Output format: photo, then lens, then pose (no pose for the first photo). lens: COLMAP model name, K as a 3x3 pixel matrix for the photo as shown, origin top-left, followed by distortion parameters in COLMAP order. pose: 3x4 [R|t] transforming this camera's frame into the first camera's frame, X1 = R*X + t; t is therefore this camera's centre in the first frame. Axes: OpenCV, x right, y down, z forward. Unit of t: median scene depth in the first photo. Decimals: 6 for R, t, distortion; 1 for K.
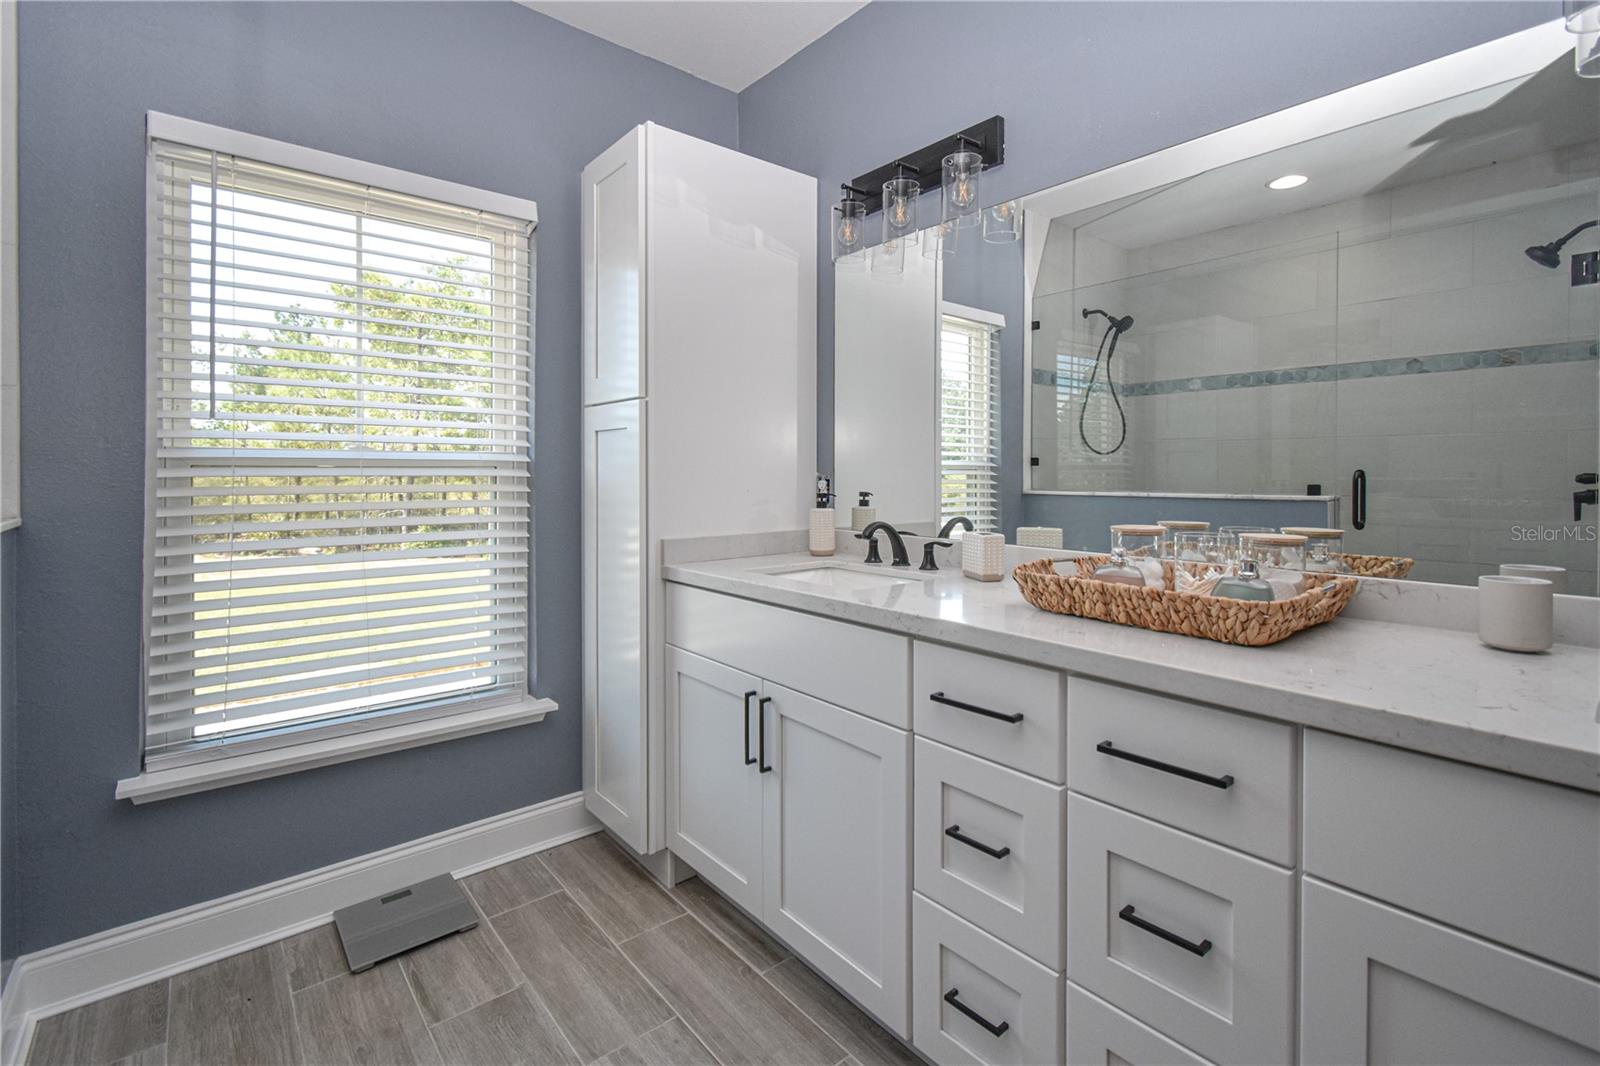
lens RADIAL K [[727.0, 0, 809.1], [0, 727.0, 474.3], [0, 0, 1]] dist [-0.003516, -0.000622]
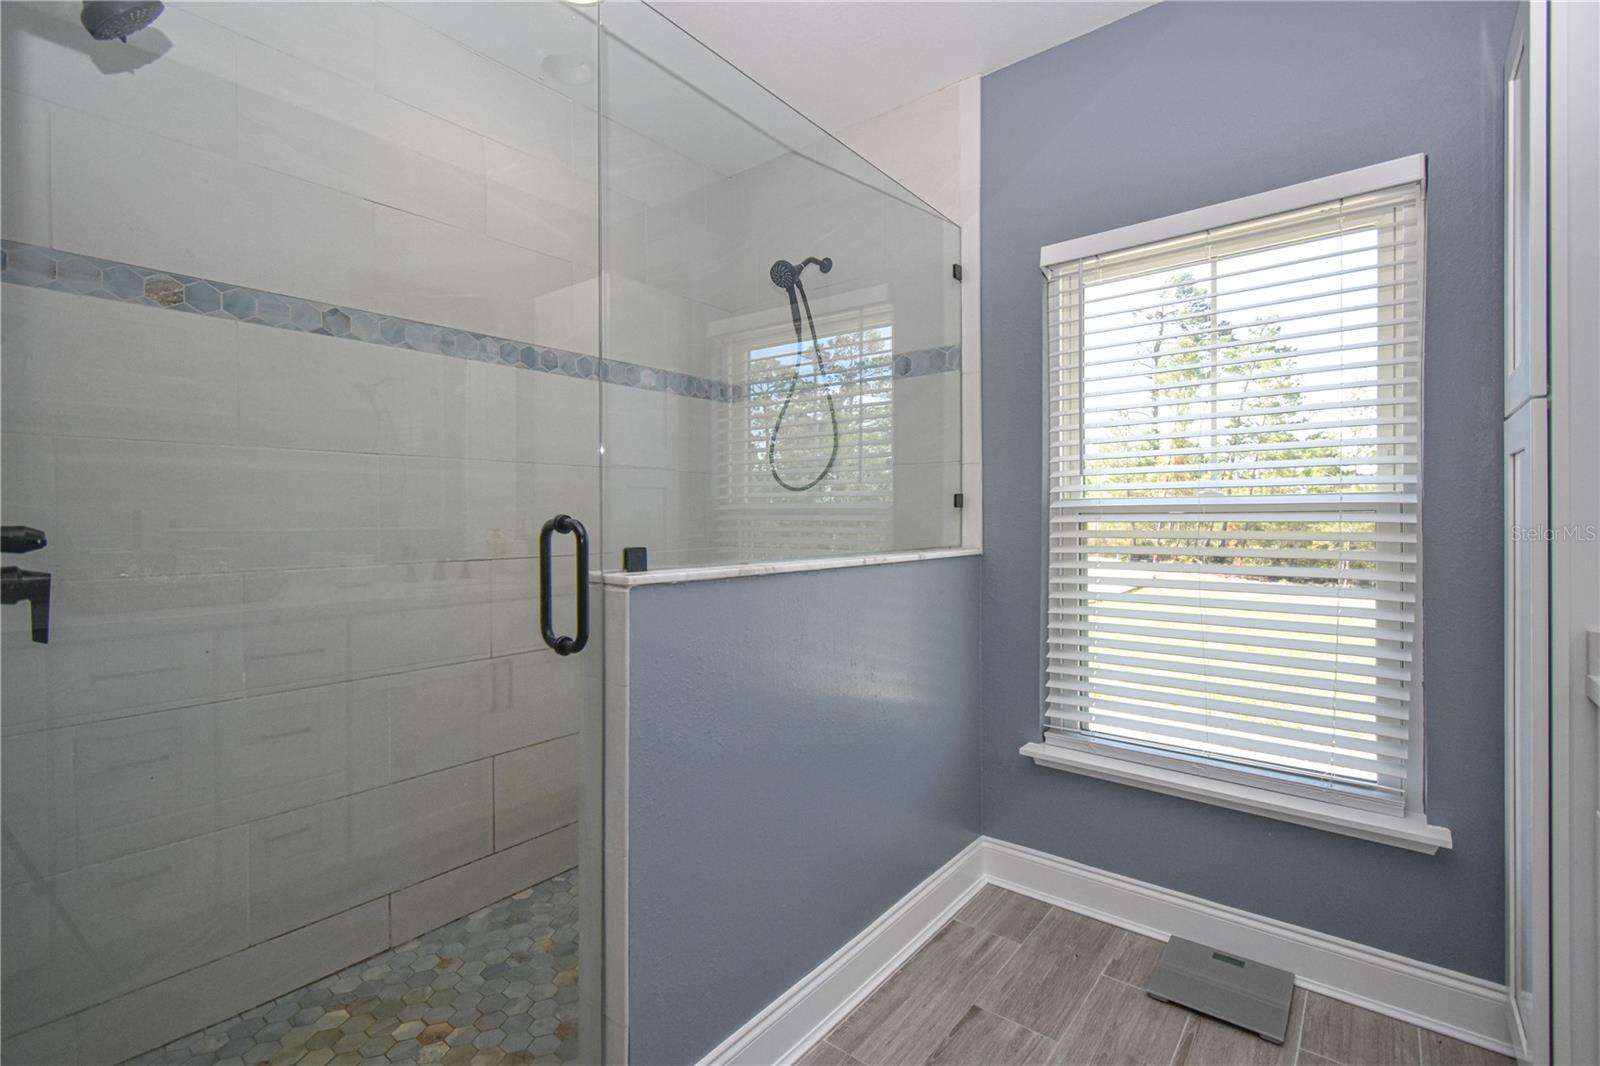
lens RADIAL K [[711.1, 0, 807.8], [0, 711.1, 523.2], [0, 0, 1]] dist [-0.000227, -0.000370]
pose [[0.186518, 0.004753, -0.982440, 0.244176], [0.003664, 0.999978, 0.005533, -0.003405], [0.982445, -0.004632, 0.186497, 0.272406]]
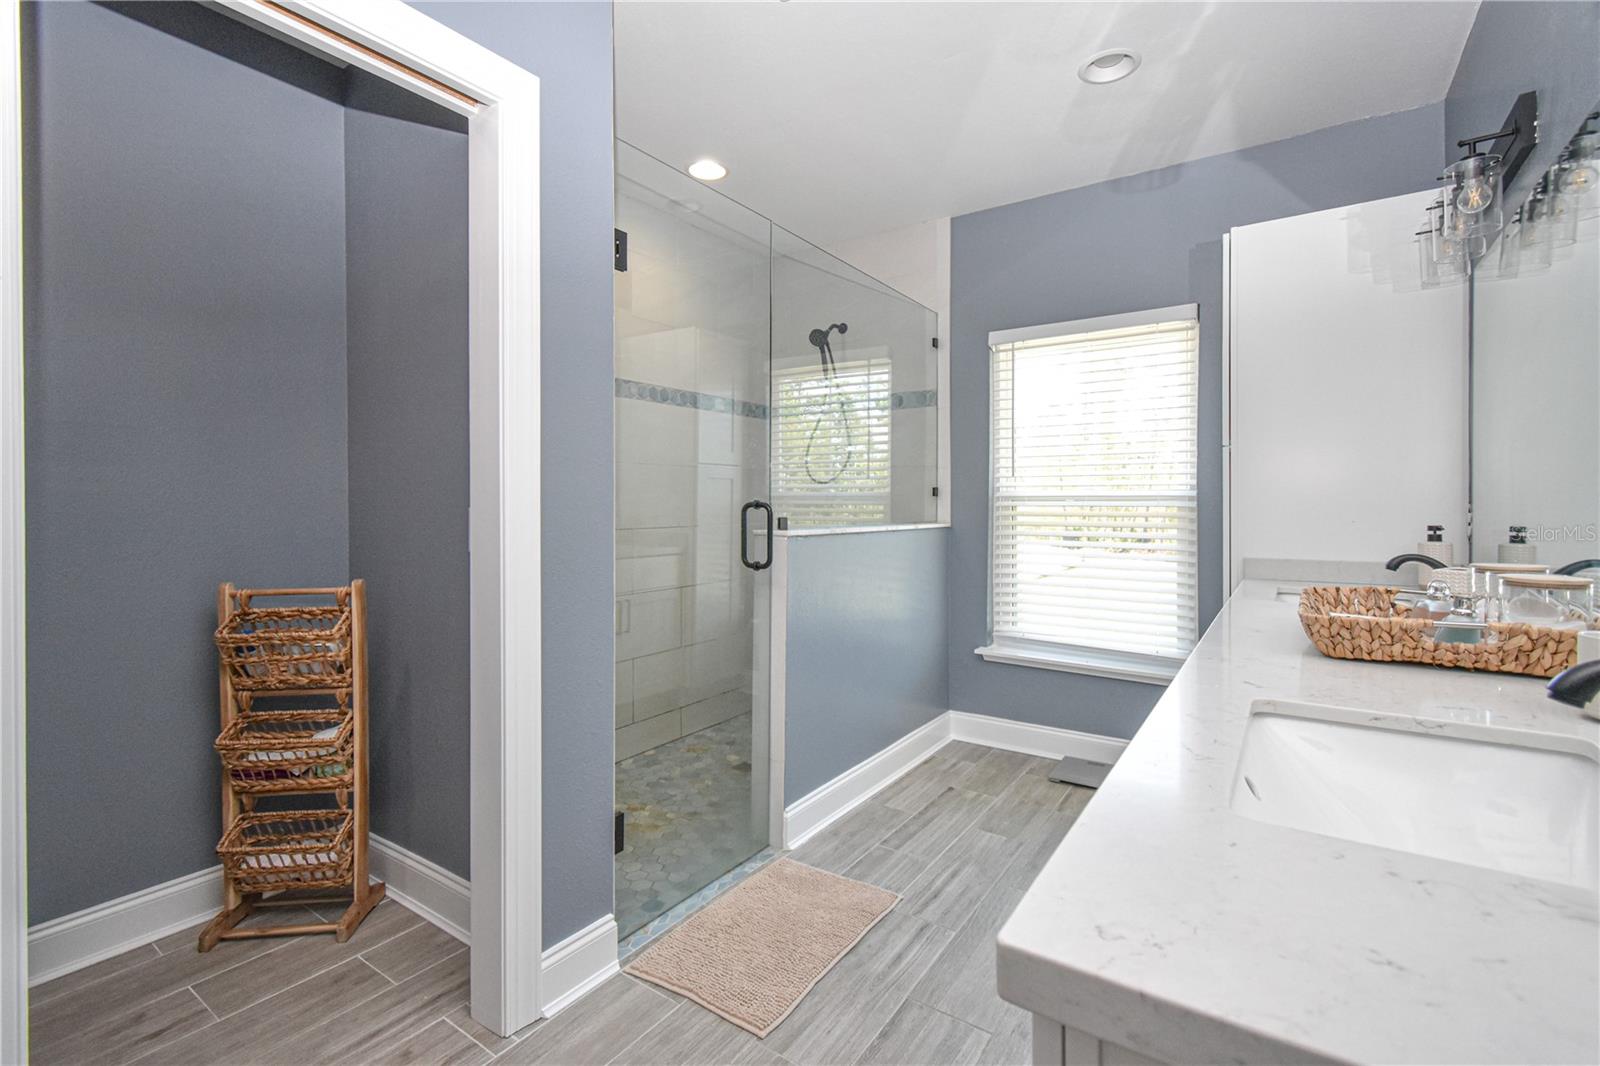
lens RADIAL K [[712.0, 0, 802.9], [0, 712.0, 504.6], [0, 0, 1]] dist [-0.000187, -0.000170]
pose [[0.257670, 0.001608, -0.966232, 0.786218], [-0.001795, 0.999998, 0.001185, -0.001839], [0.966231, 0.001429, 0.257673, -0.048605]]
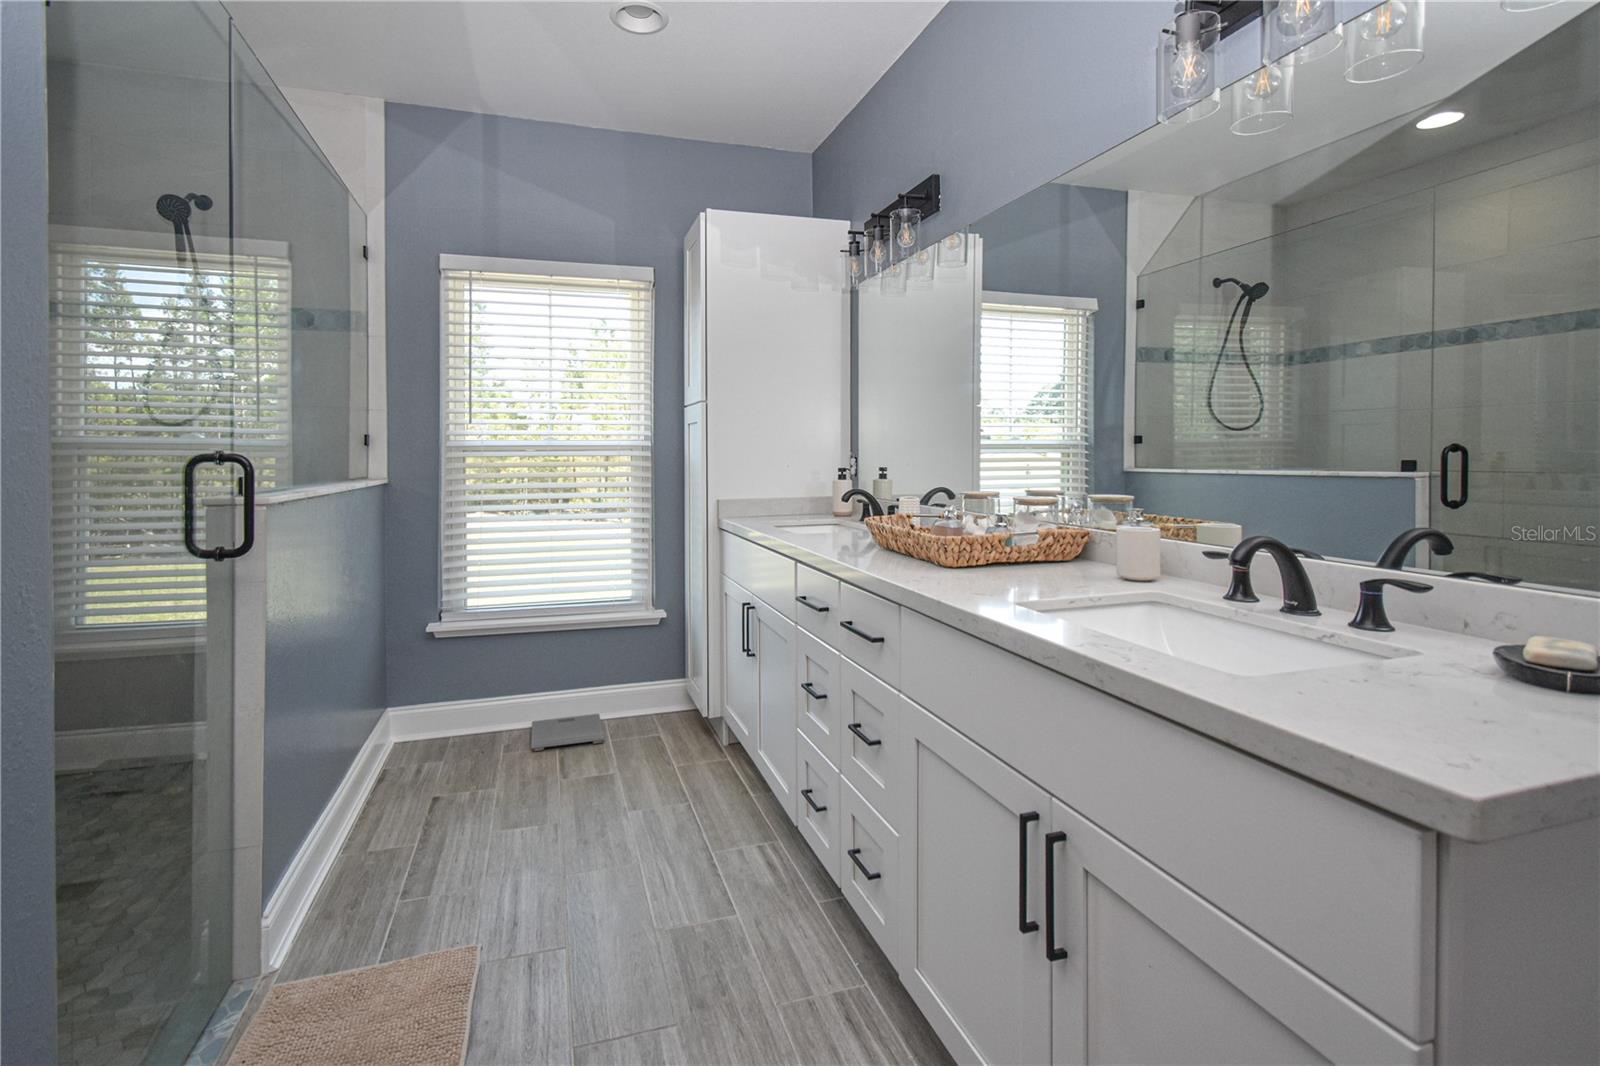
lens RADIAL K [[746.1, 0, 752.5], [0, 746.1, 454.1], [0, 0, 1]] dist [0.013239, -0.000583]
pose [[0.909247, -0.004005, -0.416237, 0.474401], [0.005239, 0.999985, 0.001823, -0.002791], [0.416224, -0.003838, 0.909254, -0.310512]]
